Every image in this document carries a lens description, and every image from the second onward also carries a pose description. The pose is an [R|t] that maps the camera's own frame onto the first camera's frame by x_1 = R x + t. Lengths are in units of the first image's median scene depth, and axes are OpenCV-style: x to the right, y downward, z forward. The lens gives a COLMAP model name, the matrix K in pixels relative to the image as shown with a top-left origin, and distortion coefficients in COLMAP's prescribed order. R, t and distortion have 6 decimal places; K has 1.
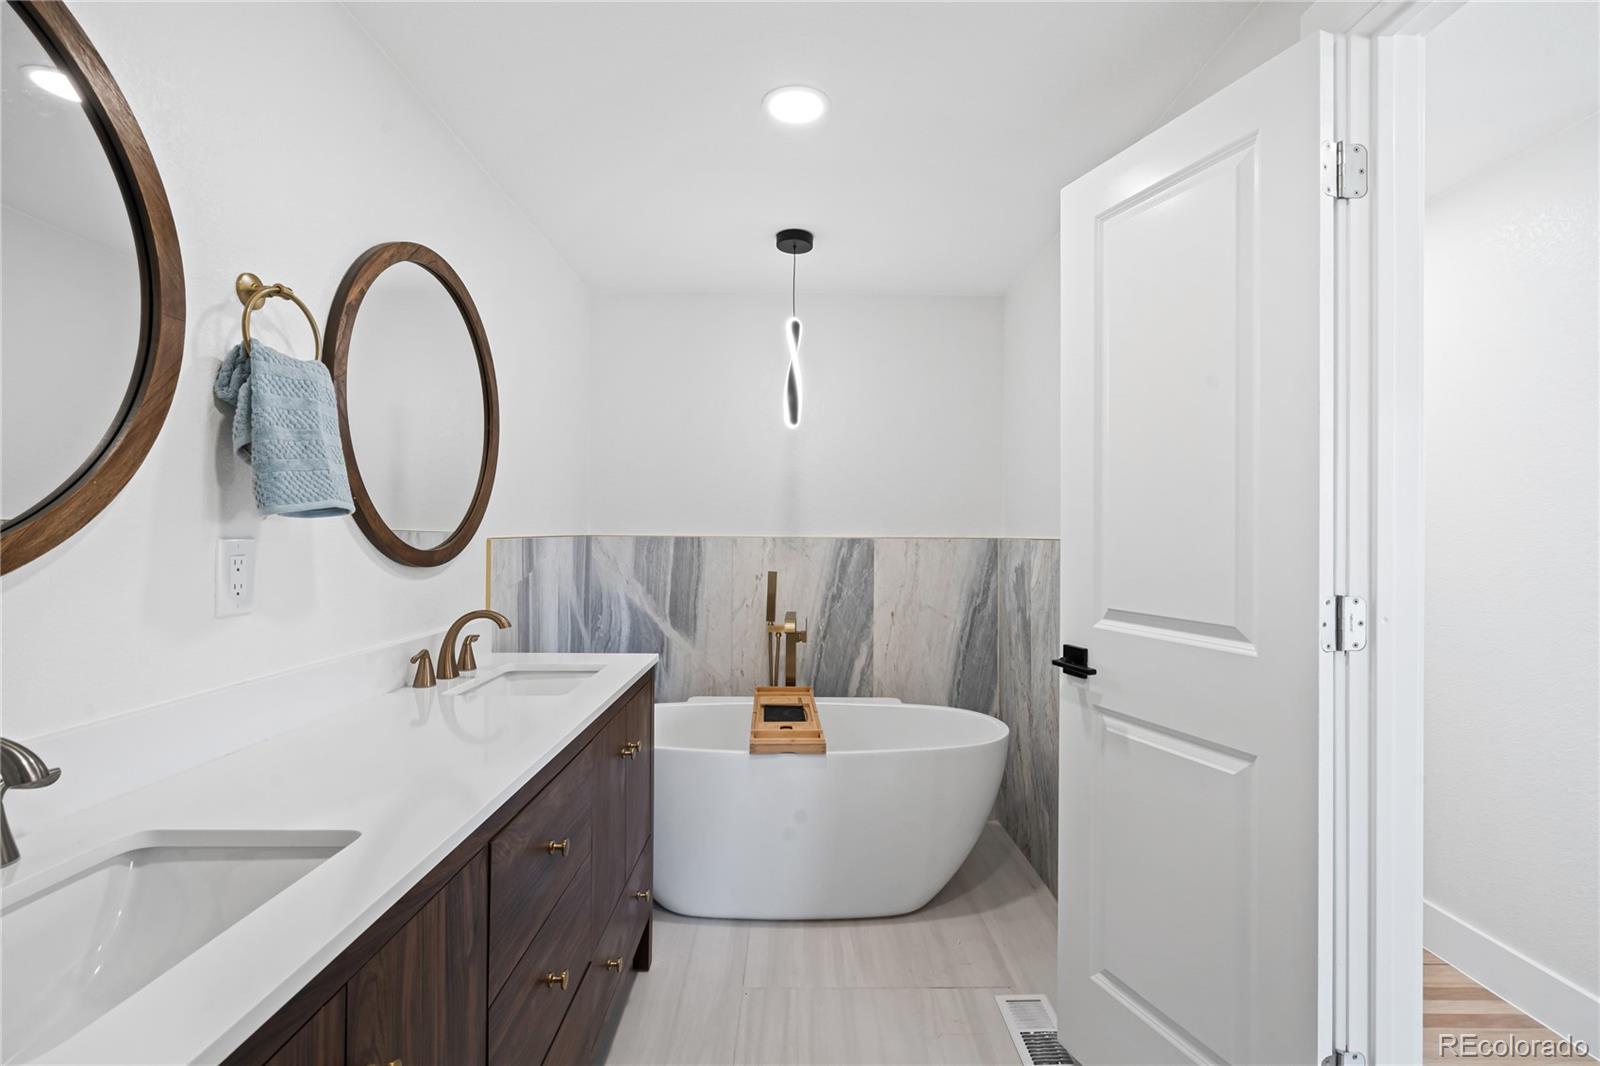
lens RADIAL K [[732.3, 0, 800.0], [0, 732.3, 533.0], [0, 0, 1]] dist [-0.023694, -0.000047]
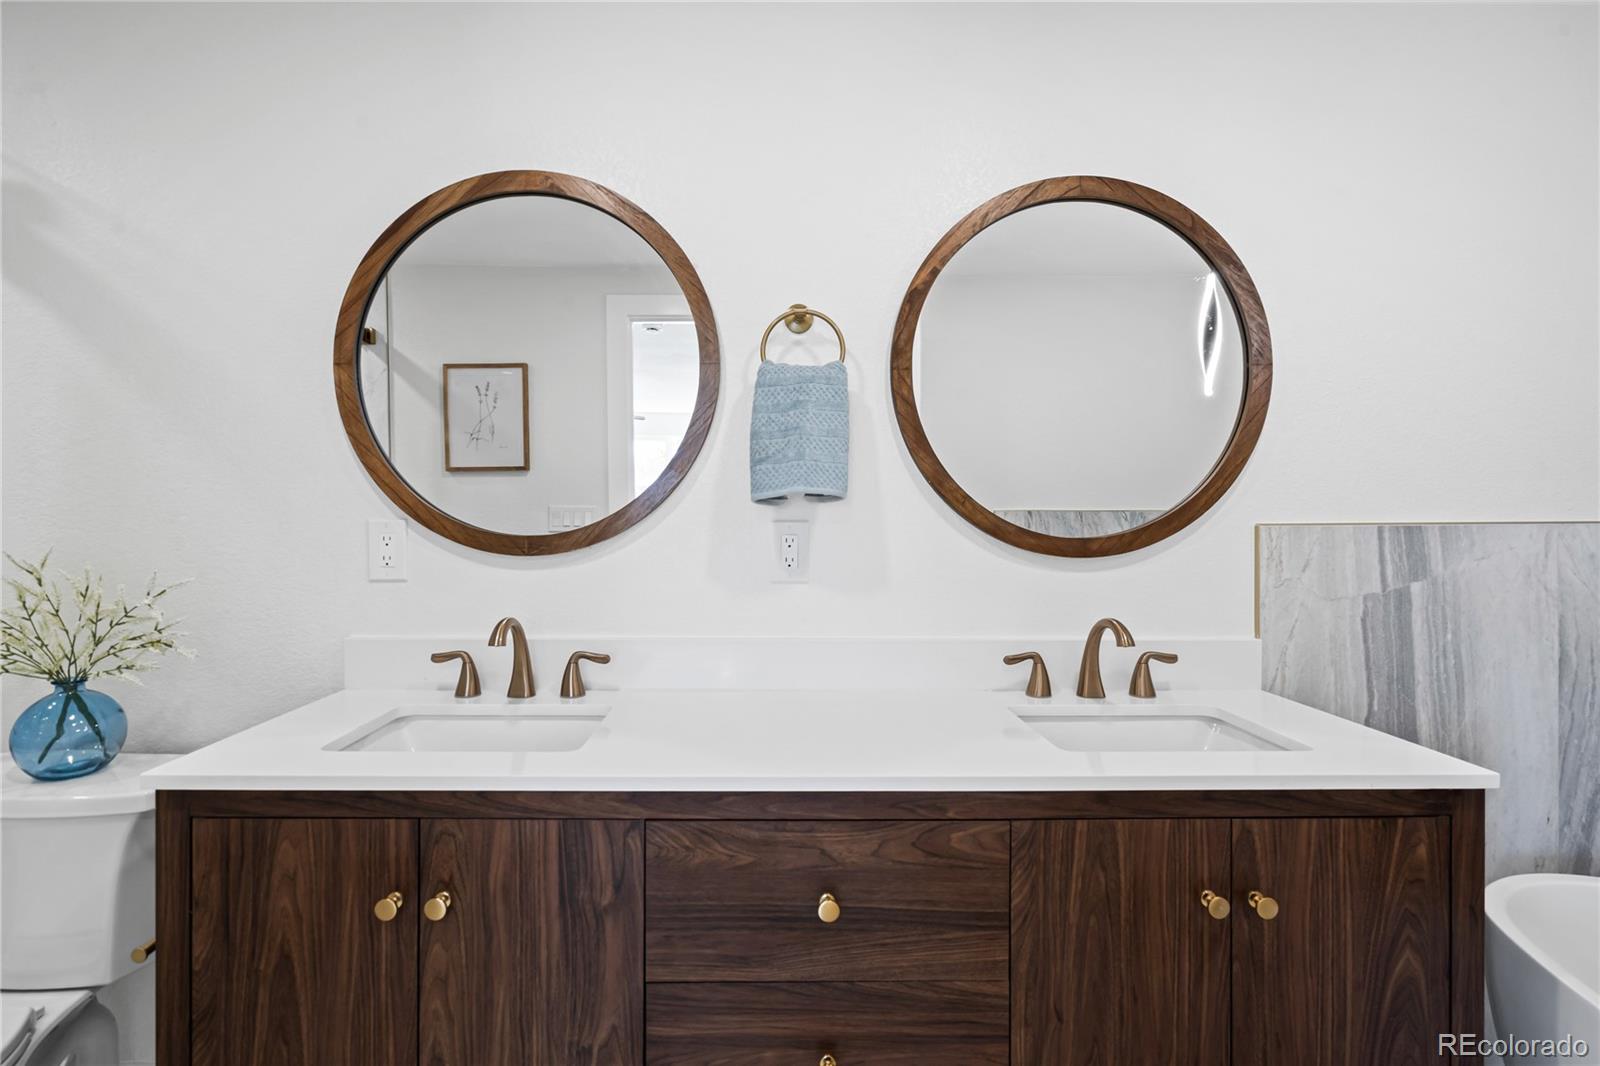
lens RADIAL K [[732.3, 0, 800.0], [0, 732.3, 533.0], [0, 0, 1]] dist [-0.023694, -0.000047]
pose [[0.002291, -0.002947, -0.999993, 0.401641], [0.000028, 0.999996, -0.002947, 0.026603], [0.999997, -0.000021, 0.002292, 0.847690]]
